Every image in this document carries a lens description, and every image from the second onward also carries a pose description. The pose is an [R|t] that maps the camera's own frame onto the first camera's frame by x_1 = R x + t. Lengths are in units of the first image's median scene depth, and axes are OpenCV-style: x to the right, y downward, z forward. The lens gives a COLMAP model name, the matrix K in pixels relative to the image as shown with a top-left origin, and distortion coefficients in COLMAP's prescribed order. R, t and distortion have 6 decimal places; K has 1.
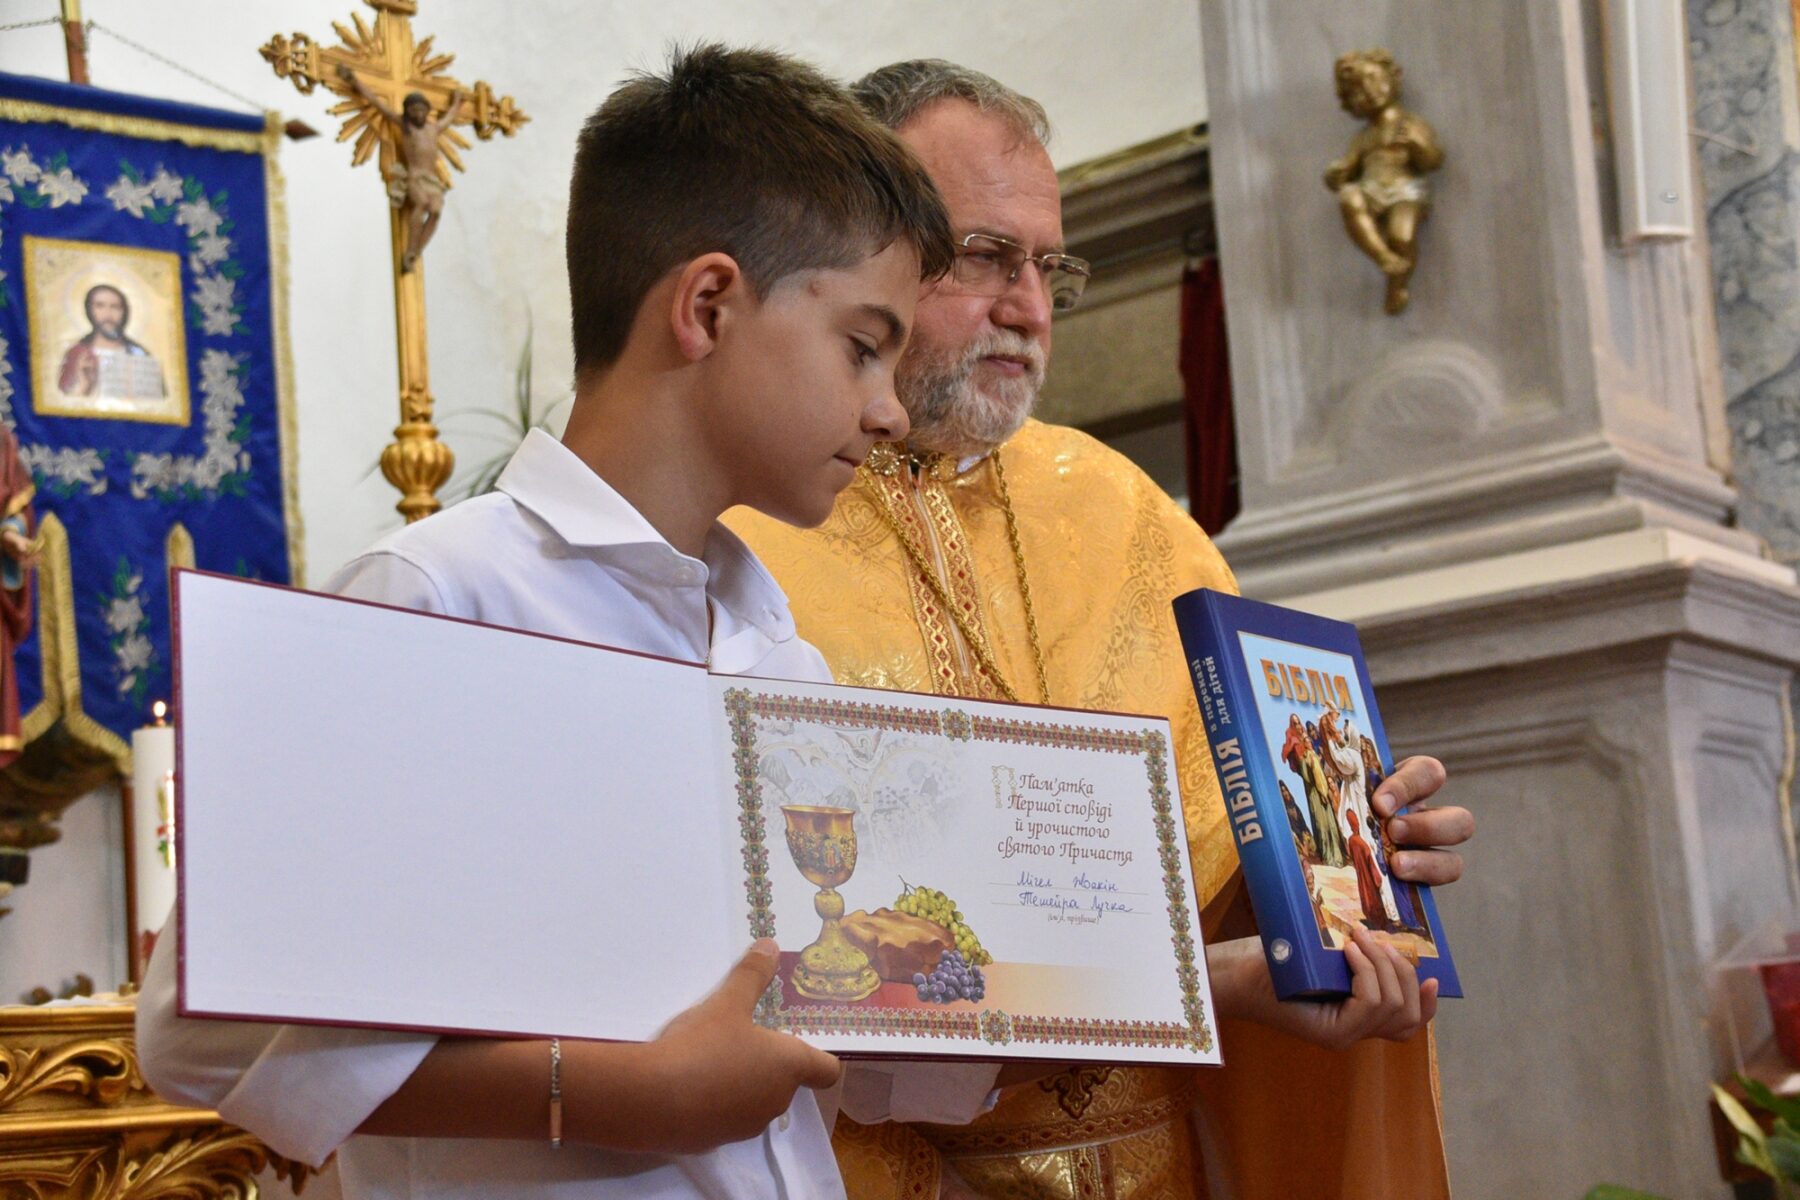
lens RADIAL K [[2908.8, 0, 947.4], [0, 2908.8, 647.9], [0, 0, 1]] dist [0.167844, 0.932473]
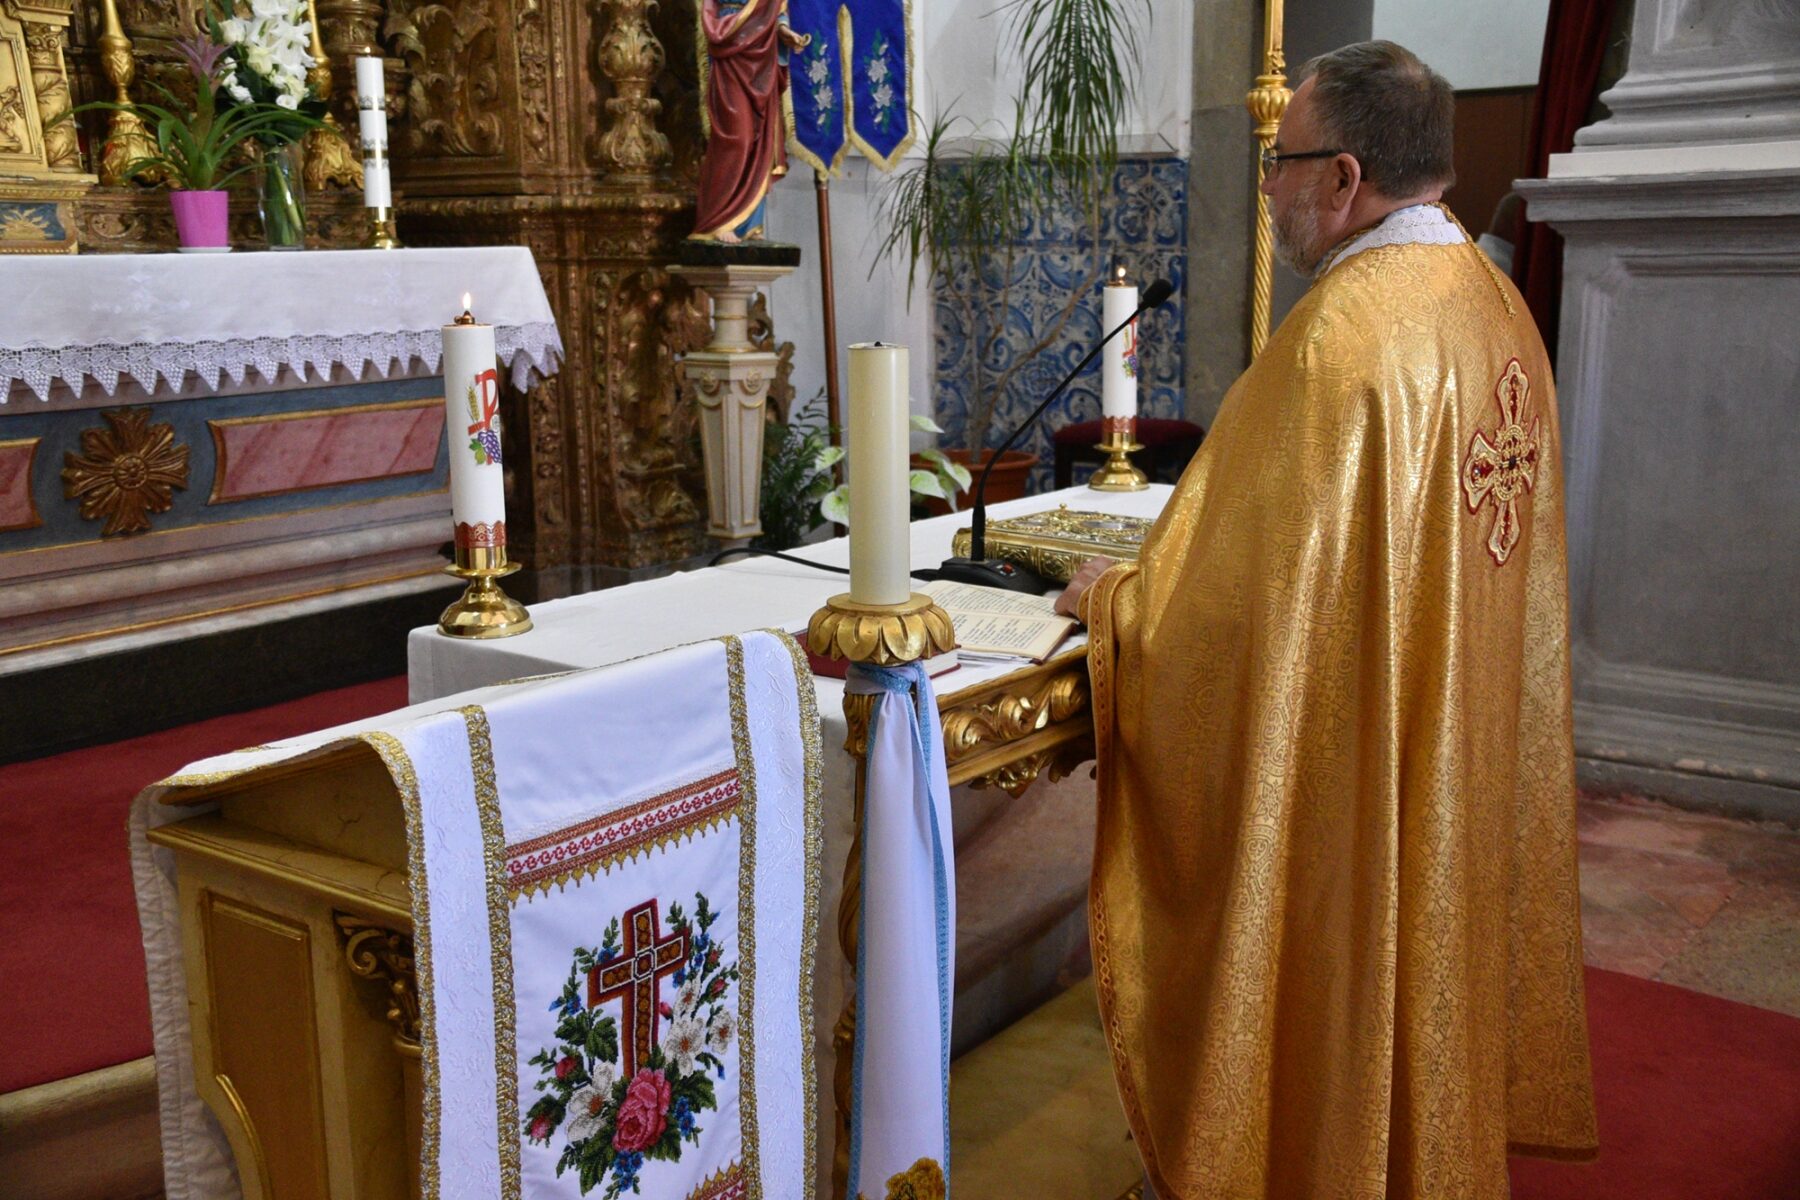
lens RADIAL K [[1800.5, 0, 913.5], [0, 1800.5, 612.2], [0, 0, 1]] dist [-0.054428, 0.319157]
pose [[0.997675, 0.048389, 0.047996, -0.303073], [-0.062747, 0.927038, 0.369679, -0.113598], [-0.026605, -0.371831, 0.927919, 0.050183]]
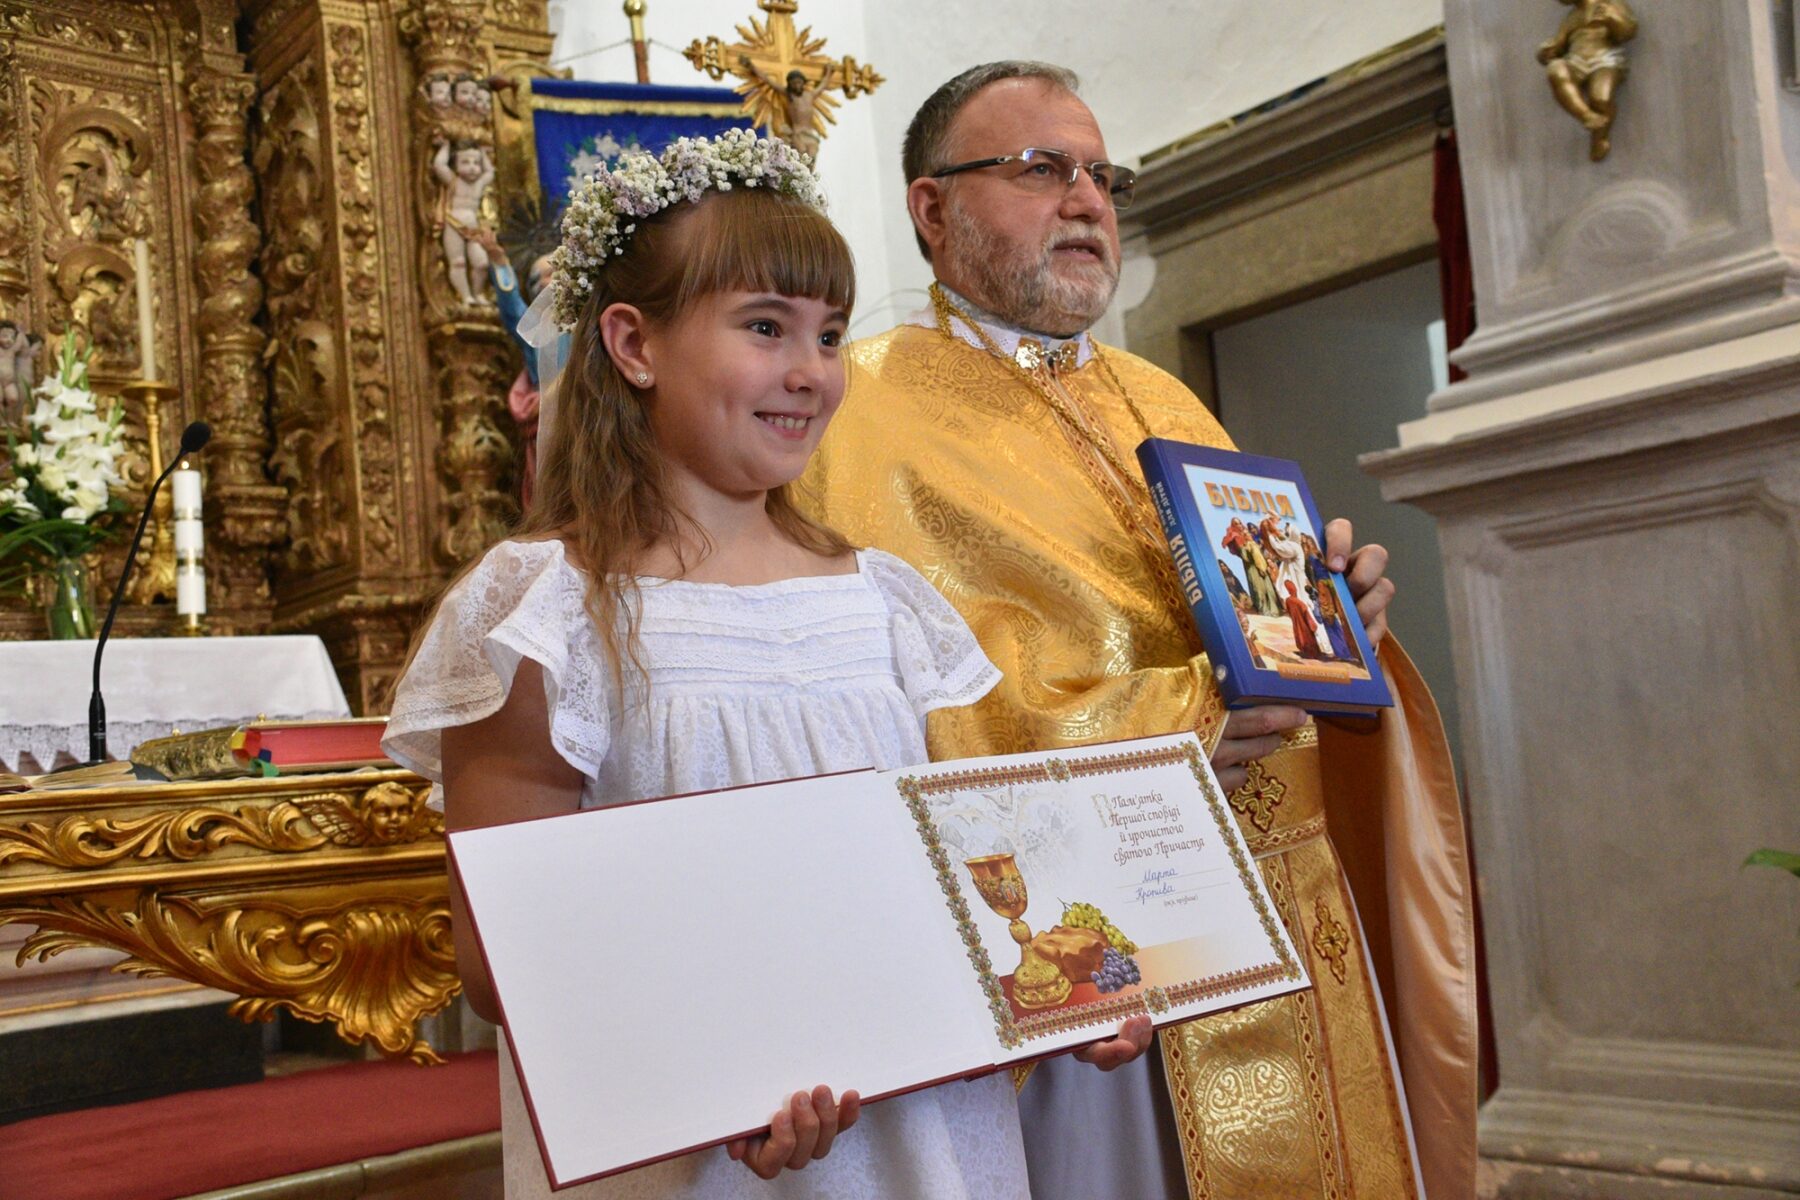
lens RADIAL K [[2047.8, 0, 913.1], [0, 2047.8, 613.8], [0, 0, 1]] dist [0.000655, 0.475345]
pose [[0.974410, -0.036479, -0.221799, 0.056875], [0.056372, 0.994868, 0.084029, -0.012172], [0.217595, -0.094382, 0.971465, 0.055807]]
